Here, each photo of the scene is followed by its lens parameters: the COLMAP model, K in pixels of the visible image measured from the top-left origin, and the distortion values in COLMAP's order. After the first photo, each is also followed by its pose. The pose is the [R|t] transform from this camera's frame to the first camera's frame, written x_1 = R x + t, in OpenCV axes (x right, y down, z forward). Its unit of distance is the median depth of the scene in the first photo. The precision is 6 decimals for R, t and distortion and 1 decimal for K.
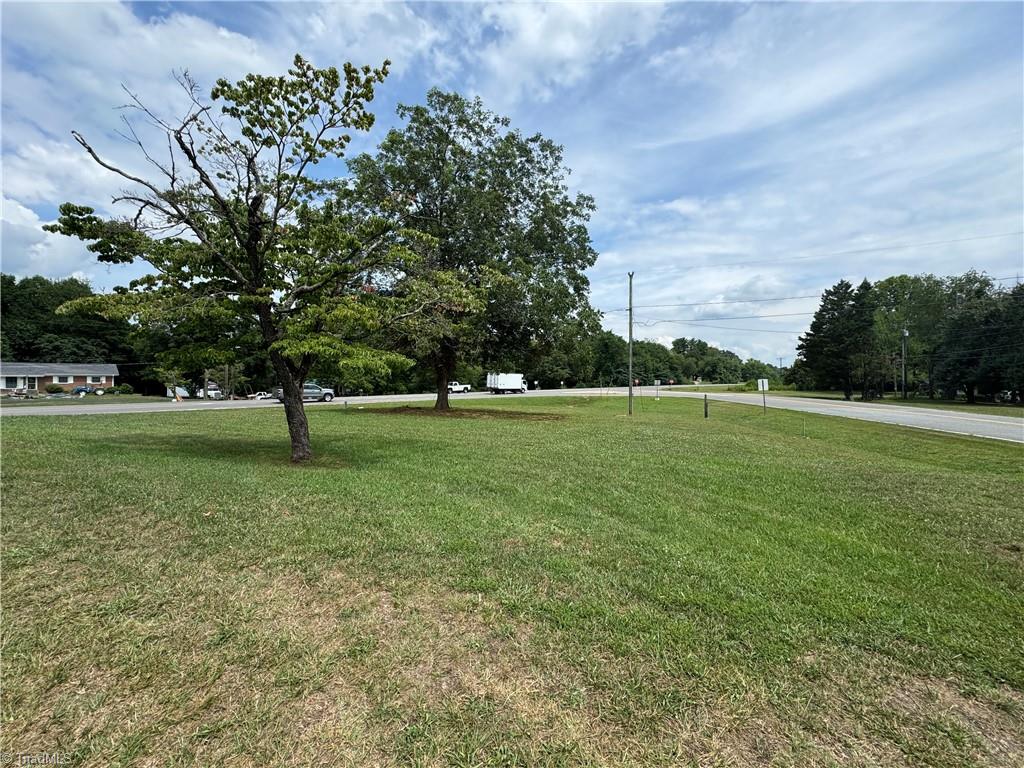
lens RADIAL K [[406.9, 0, 514.9], [0, 406.9, 386.4], [0, 0, 1]] dist [-0.001266, -0.000019]
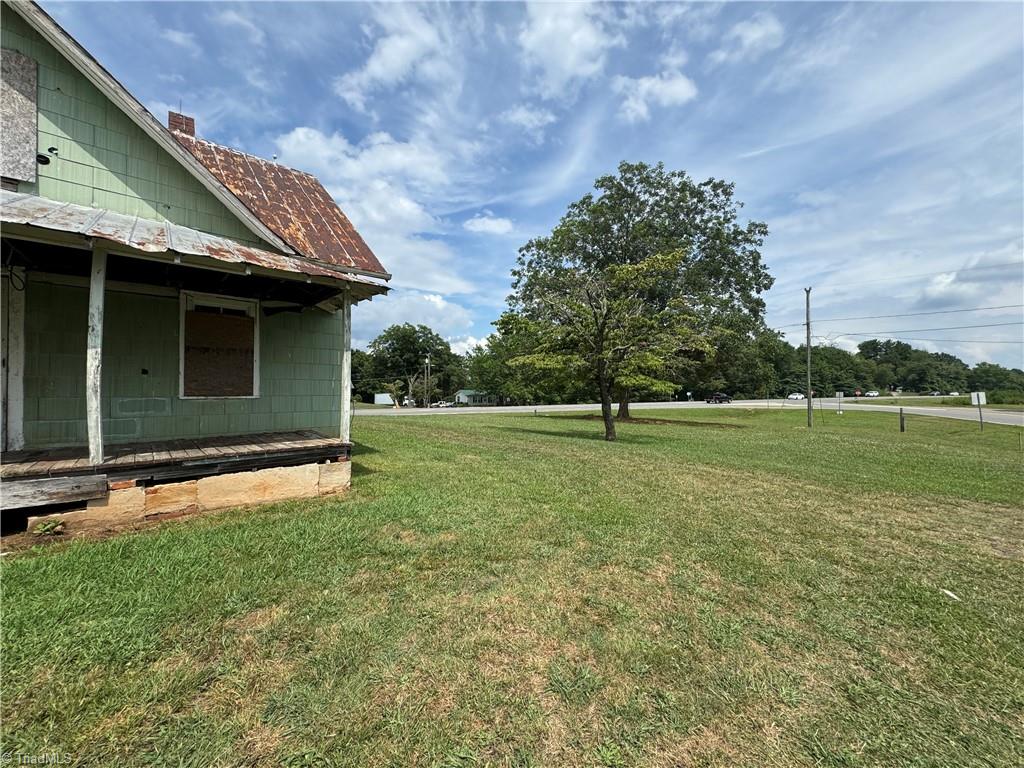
lens RADIAL K [[407.3, 0, 512.0], [0, 407.3, 384.0], [0, 0, 1]] dist [-0.007799, -0.000134]
pose [[0.942830, -0.006584, -0.333209, -0.082993], [-0.004048, 0.999505, -0.031203, -0.003167], [0.333250, 0.030768, 0.942336, -0.217401]]
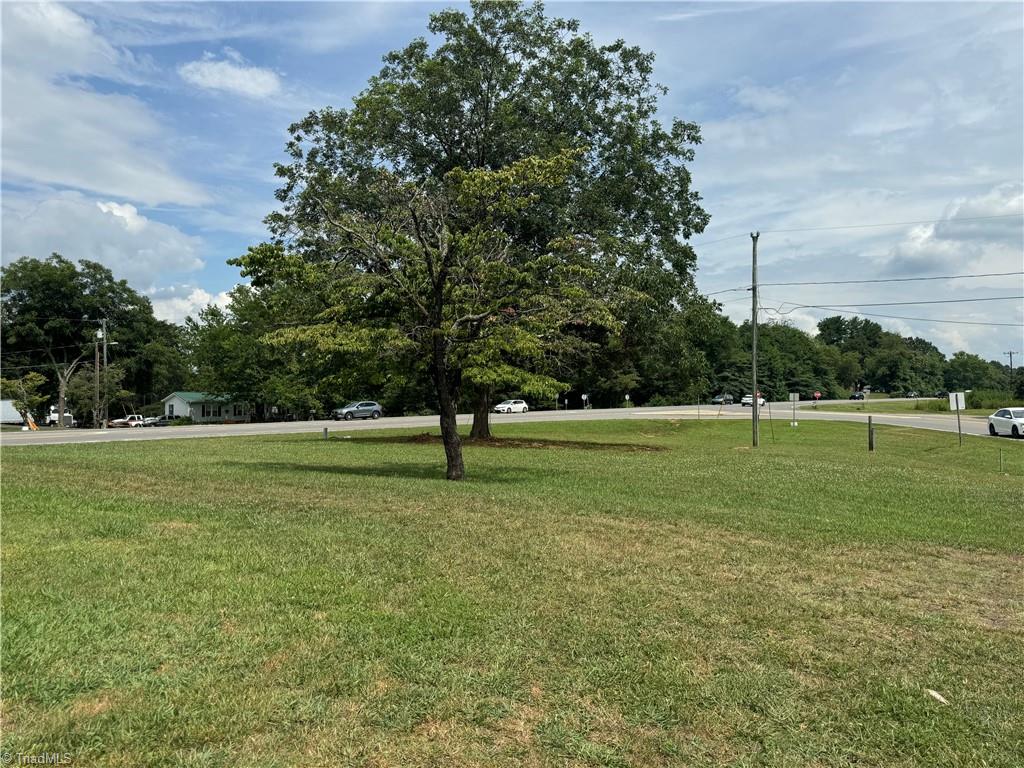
lens RADIAL K [[714.9, 0, 508.6], [0, 714.9, 396.2], [0, 0, 1]] dist [0.059409, -0.104984]
pose [[0.999309, -0.004490, -0.036904, -0.078500], [0.004131, 0.999943, -0.009796, -0.003227], [0.036946, 0.009637, 0.999271, -0.200876]]
